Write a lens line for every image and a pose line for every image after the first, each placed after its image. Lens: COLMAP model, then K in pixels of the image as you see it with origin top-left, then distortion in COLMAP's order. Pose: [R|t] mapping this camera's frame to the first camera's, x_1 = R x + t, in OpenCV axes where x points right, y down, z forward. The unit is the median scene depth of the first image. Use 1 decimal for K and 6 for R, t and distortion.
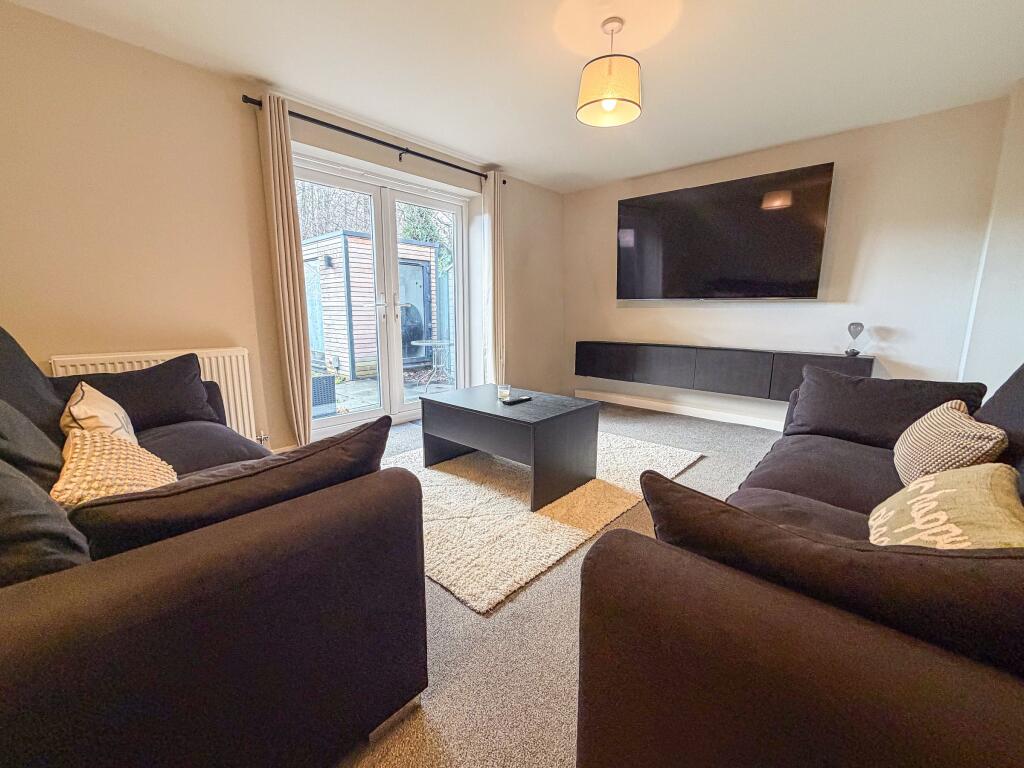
lens RADIAL K [[414.6, 0, 505.9], [0, 414.6, 383.6], [0, 0, 1]] dist [0.000766, 0.000201]
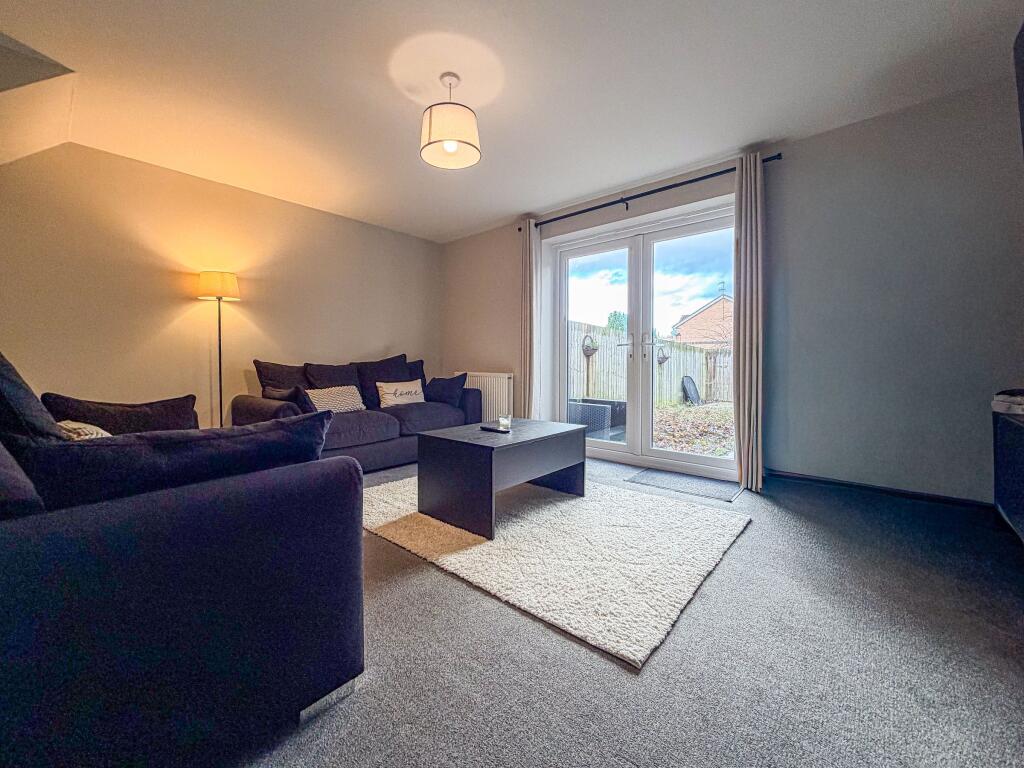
lens RADIAL K [[419.2, 0, 509.2], [0, 419.2, 362.8], [0, 0, 1]] dist [0.001107, 0.000110]
pose [[0.028992, -0.002179, -0.999577, 0.757710], [-0.172712, 0.984946, -0.007157, -0.085343], [0.984546, 0.172847, 0.028179, 0.691443]]
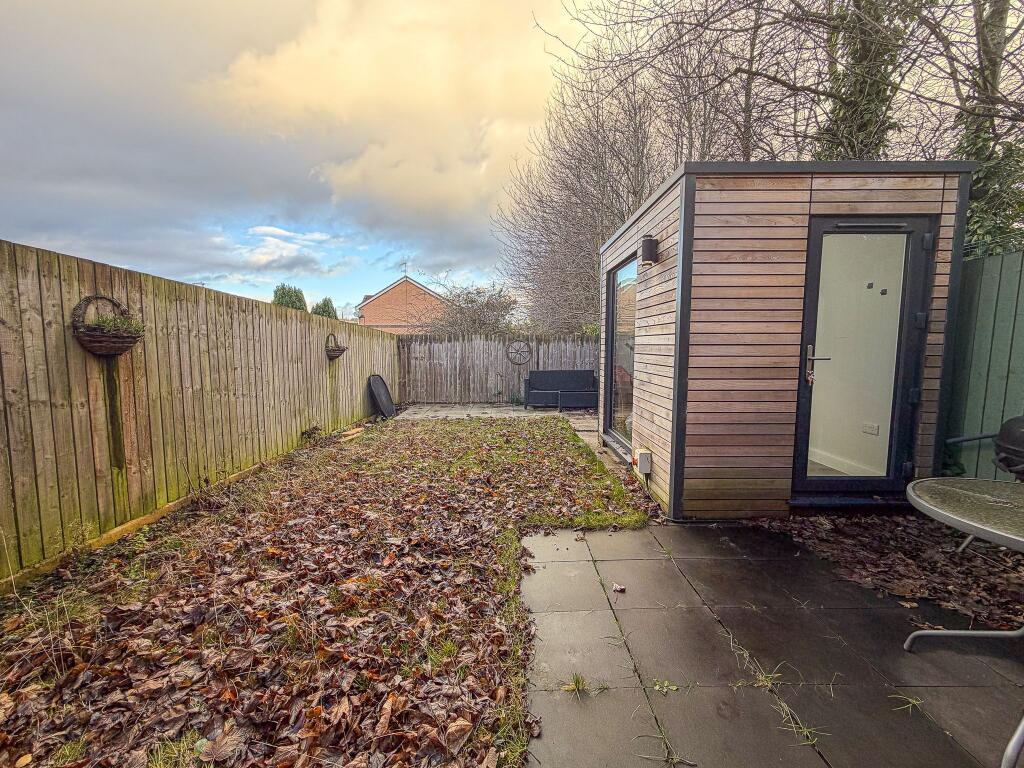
lens RADIAL K [[414.6, 0, 505.9], [0, 414.6, 383.6], [0, 0, 1]] dist [0.000766, 0.000201]
pose [[0.678607, 0.065139, -0.731608, -0.377921], [-0.123726, 0.991964, -0.026442, -0.228609], [0.724006, 0.108463, 0.681213, 1.173375]]
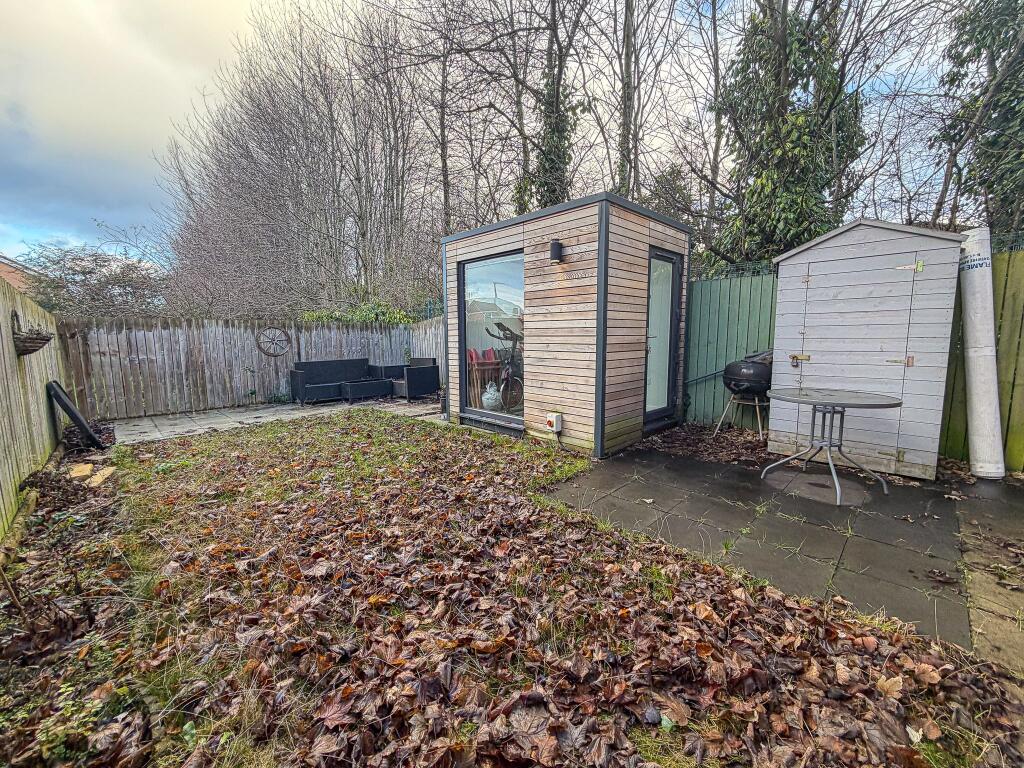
lens RADIAL K [[414.6, 0, 505.9], [0, 414.6, 383.6], [0, 0, 1]] dist [0.000766, 0.000201]
pose [[0.998965, -0.003498, -0.045342, -0.962266], [0.001010, 0.998498, -0.054778, -0.158554], [0.045466, 0.054676, 0.997469, 0.865235]]
